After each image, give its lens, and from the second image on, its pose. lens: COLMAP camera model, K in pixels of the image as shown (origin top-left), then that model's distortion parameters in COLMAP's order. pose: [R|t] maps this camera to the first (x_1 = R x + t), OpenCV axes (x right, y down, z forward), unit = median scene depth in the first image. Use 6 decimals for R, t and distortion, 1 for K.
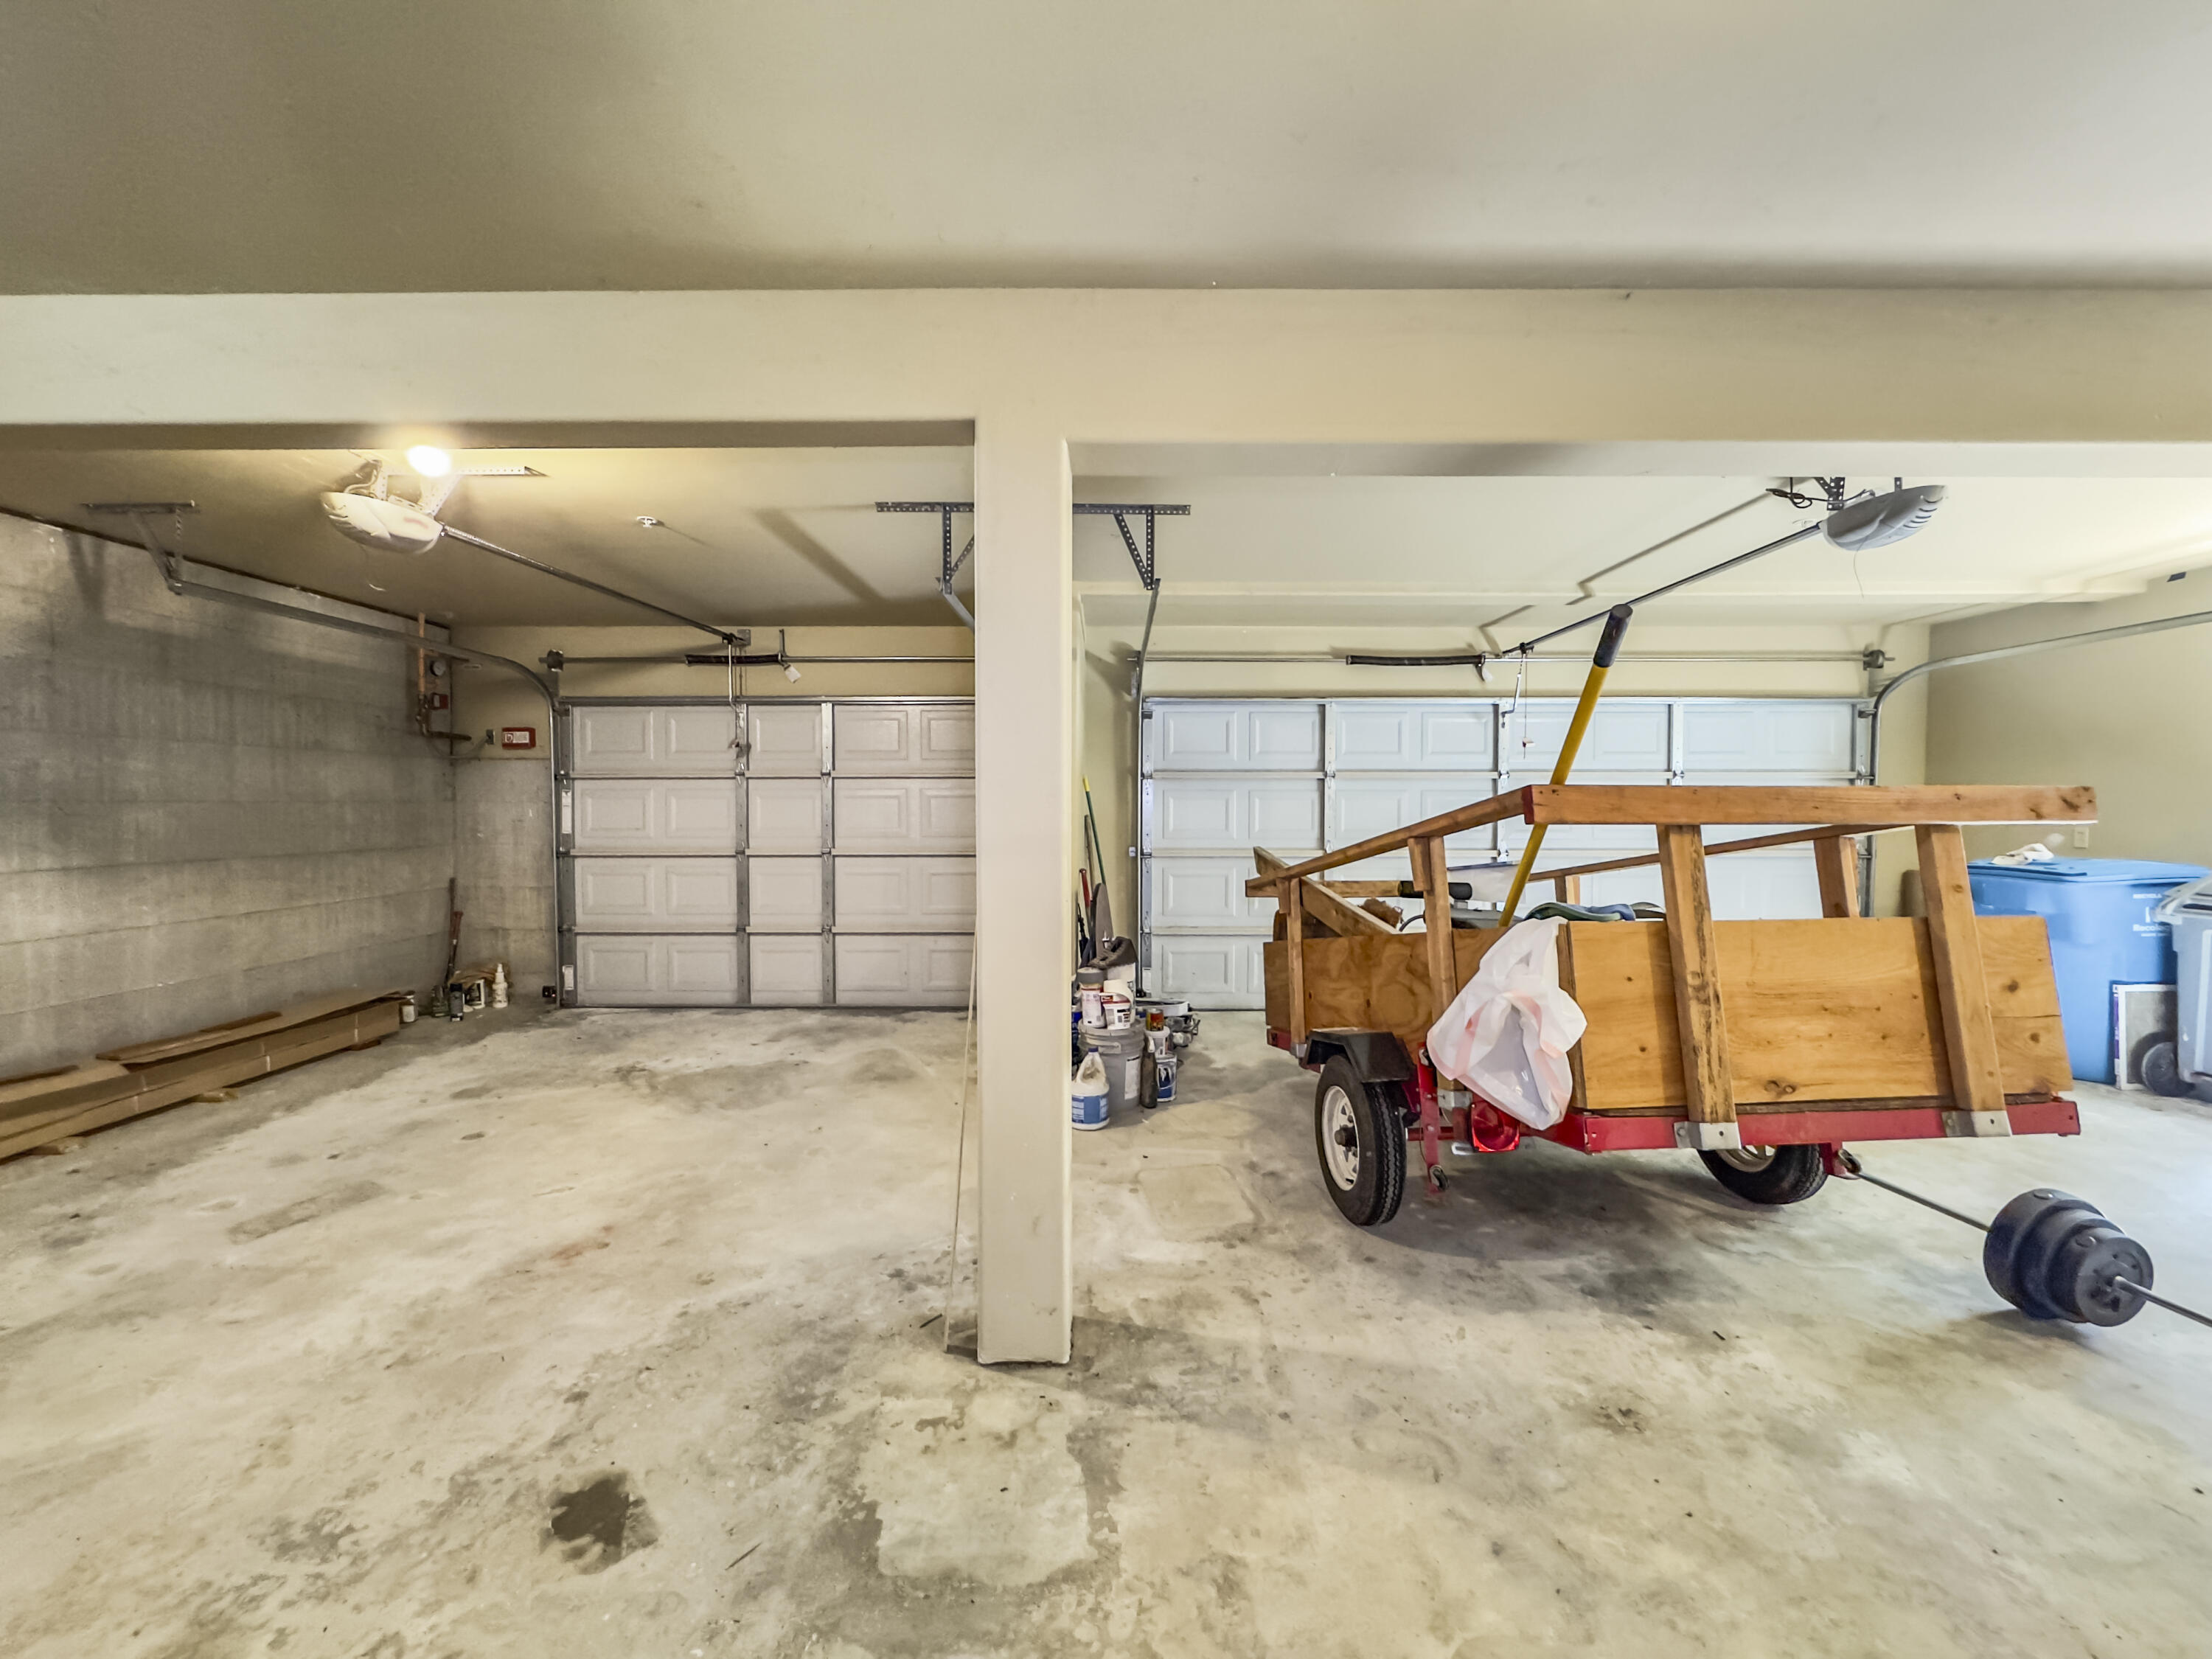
lens RADIAL K [[888.2, 0, 1103.1], [0, 888.2, 831.9], [0, 0, 1]] dist [-0.002657, 0.000034]
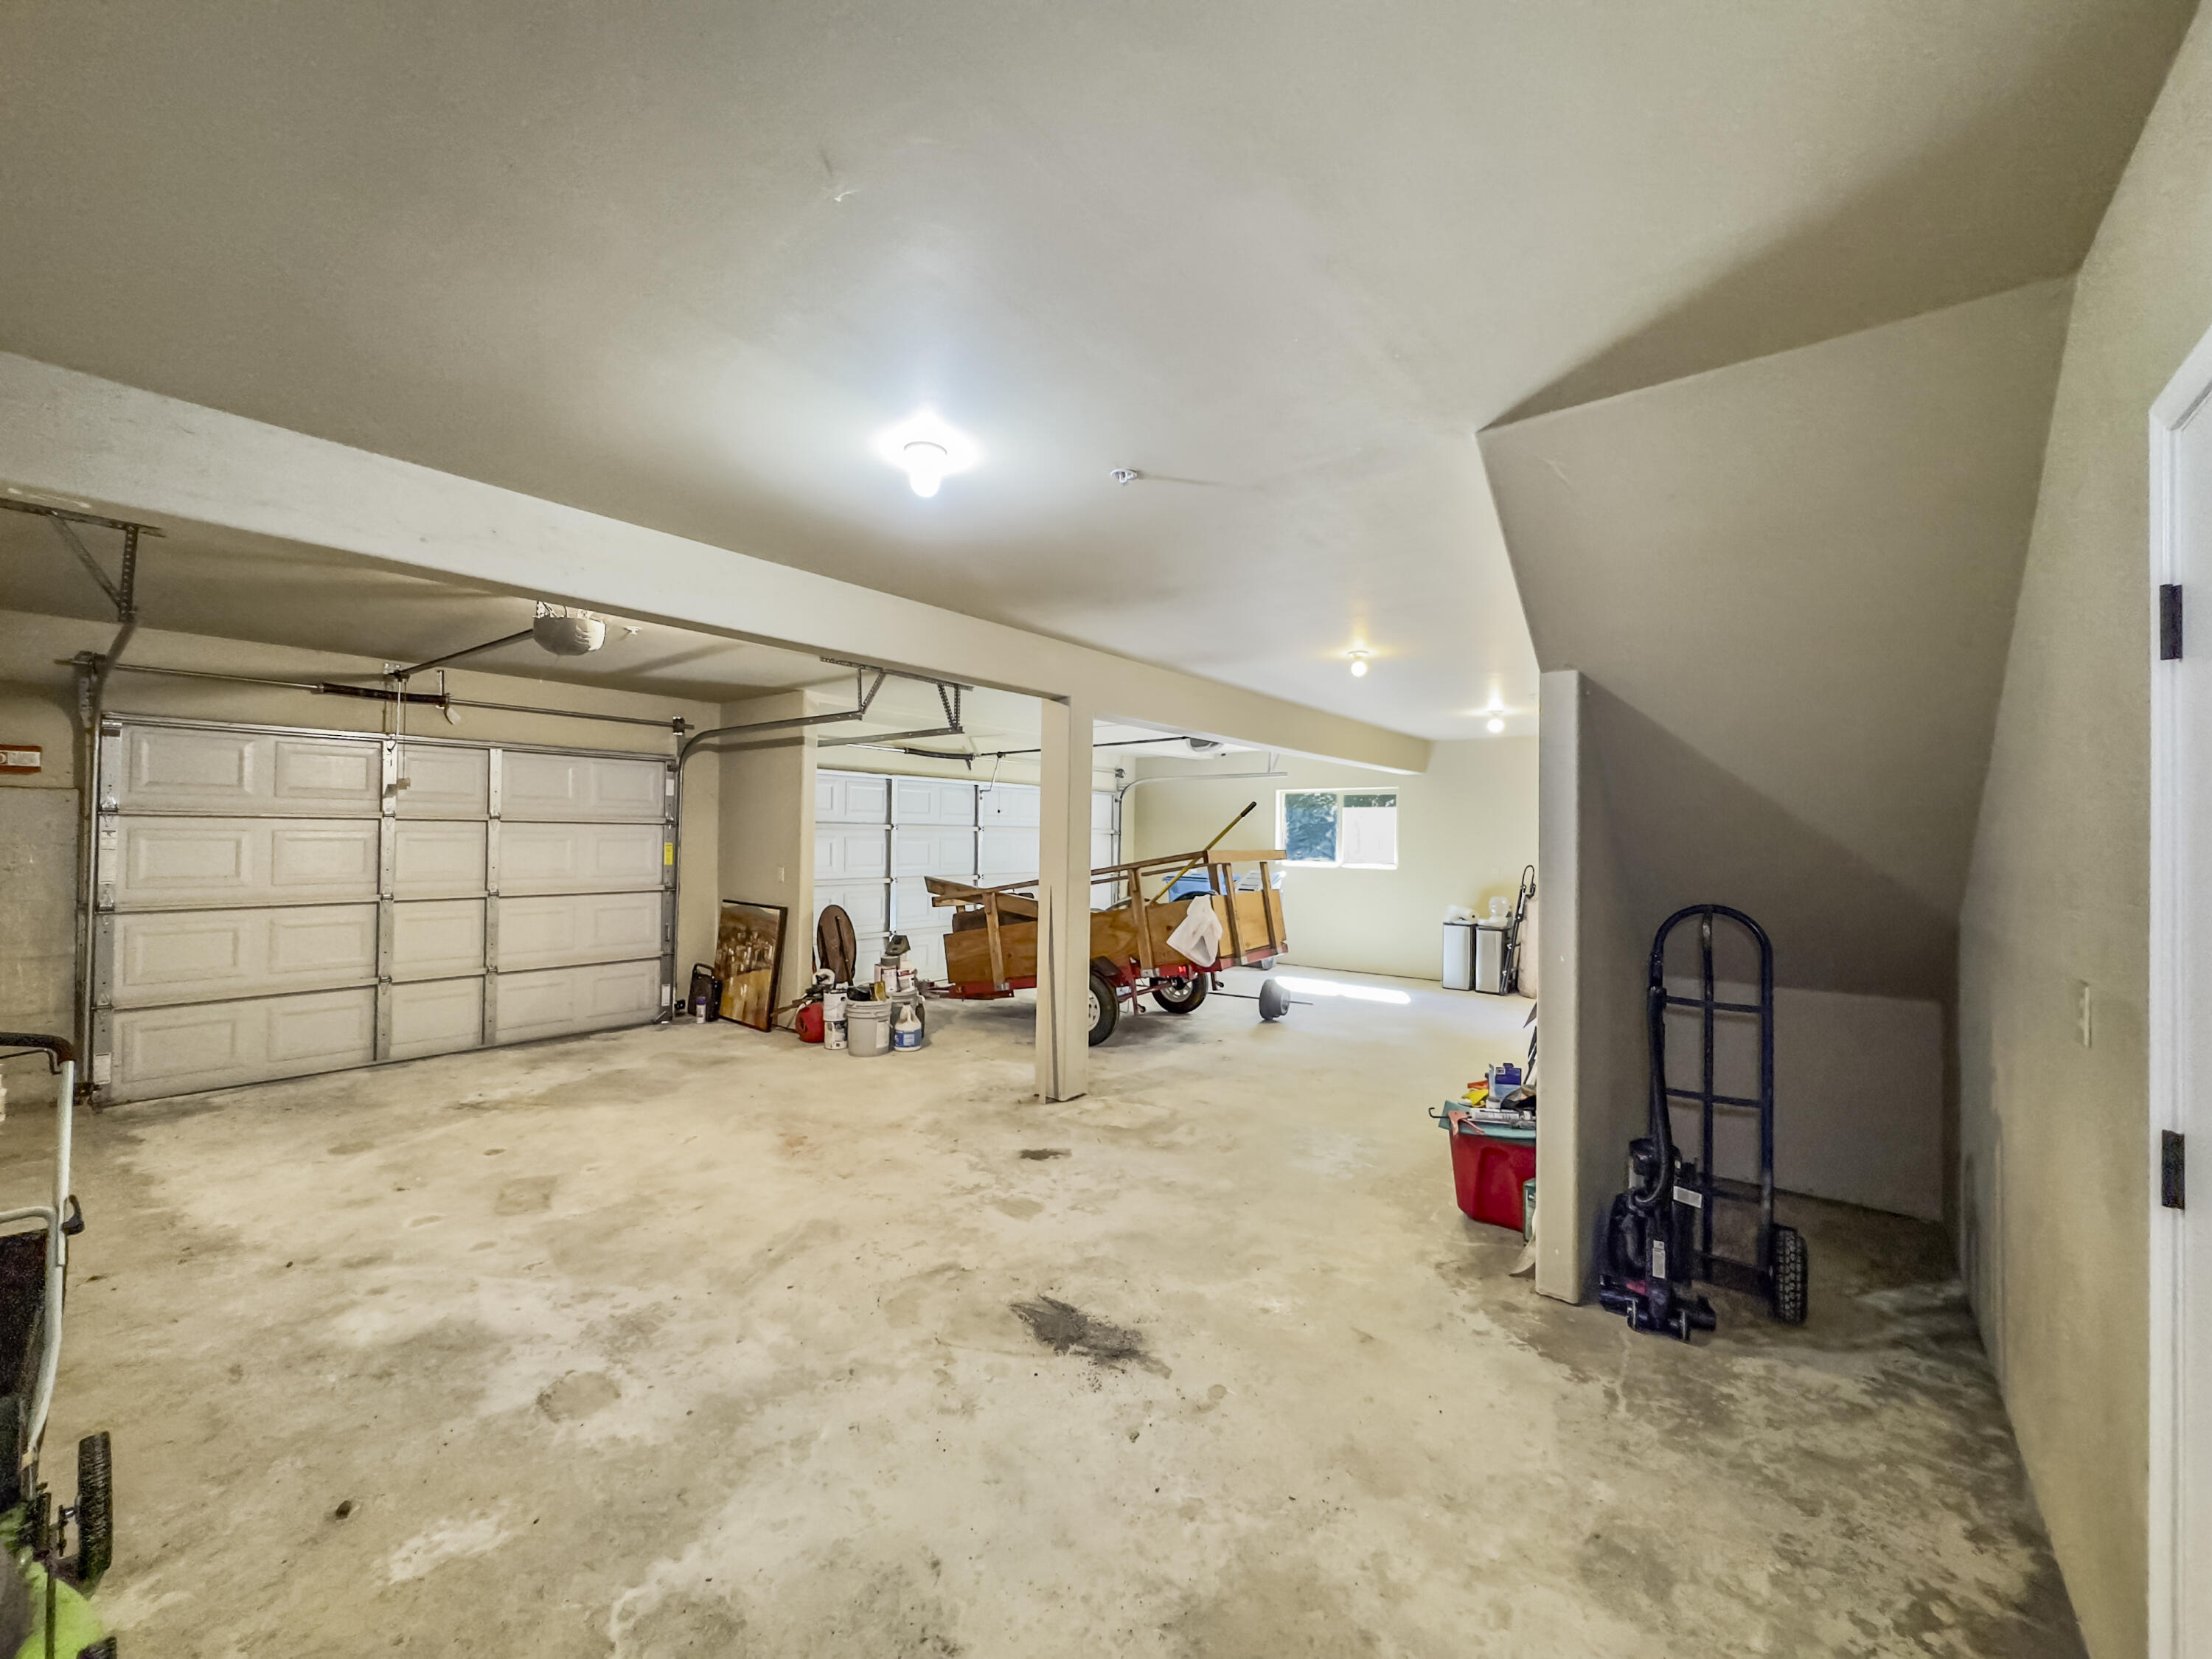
lens RADIAL K [[888.2, 0, 1114.7], [0, 888.2, 832.0], [0, 0, 1]] dist [-0.002657, 0.000034]
pose [[0.614419, 0.012427, 0.788882, -1.106219], [0.012662, 0.999592, -0.025609, -0.022241], [-0.788878, 0.025723, 0.614011, -0.315541]]
